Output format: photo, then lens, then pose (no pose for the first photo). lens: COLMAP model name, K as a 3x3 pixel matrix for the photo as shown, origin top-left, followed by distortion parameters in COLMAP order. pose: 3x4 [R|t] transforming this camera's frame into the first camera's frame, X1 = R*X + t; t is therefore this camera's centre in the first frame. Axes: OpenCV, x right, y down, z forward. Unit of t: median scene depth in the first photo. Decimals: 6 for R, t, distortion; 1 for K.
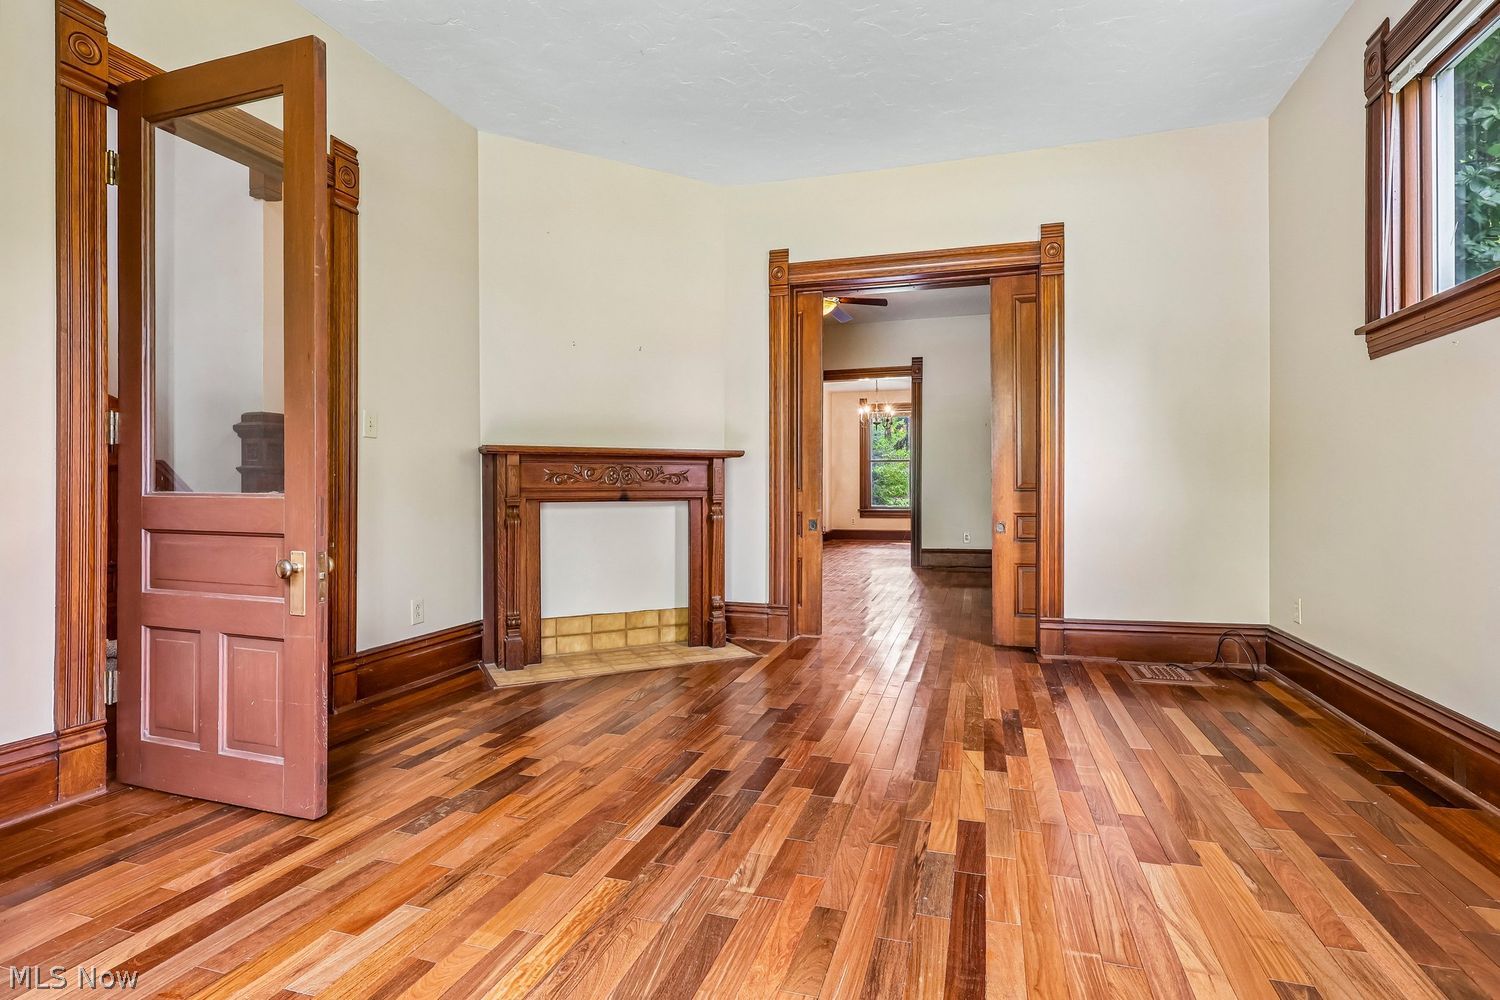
lens RADIAL K [[838.9, 0, 749.7], [0, 838.9, 493.3], [0, 0, 1]] dist [0.005885, 0.000929]
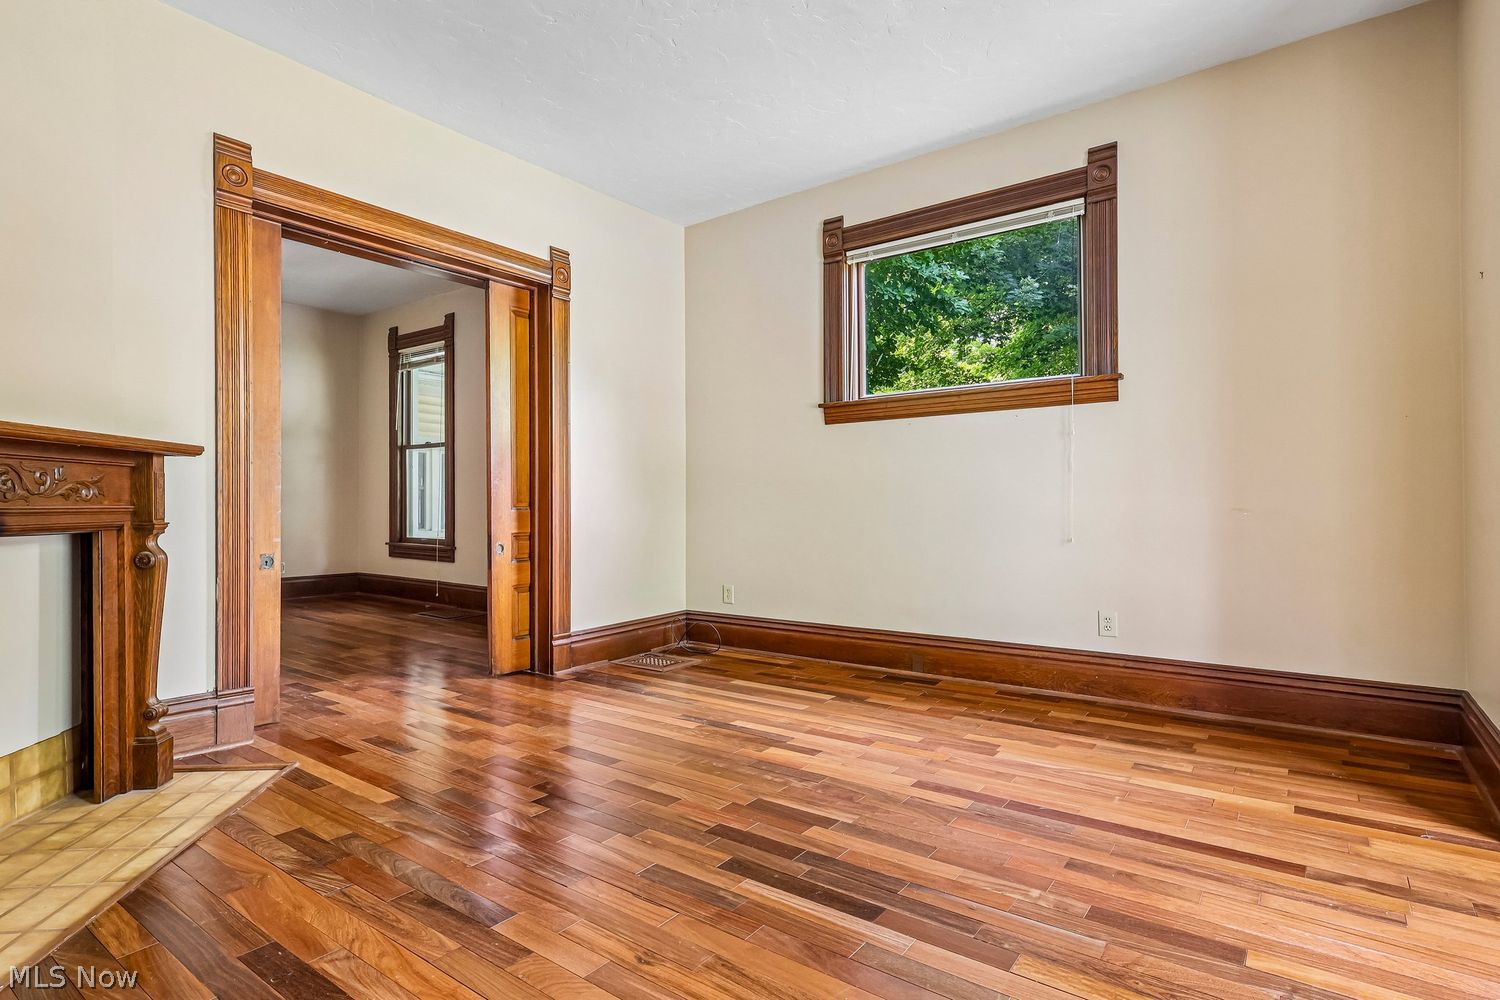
lens RADIAL K [[708.1, 0, 899.9], [0, 708.1, 504.4], [0, 0, 1]] dist [-0.004162, -0.000693]
pose [[0.261777, 0.001808, 0.965127, -0.522793], [0.005943, 0.999976, -0.003485, -0.005648], [-0.965110, 0.006648, 0.261760, 0.540789]]
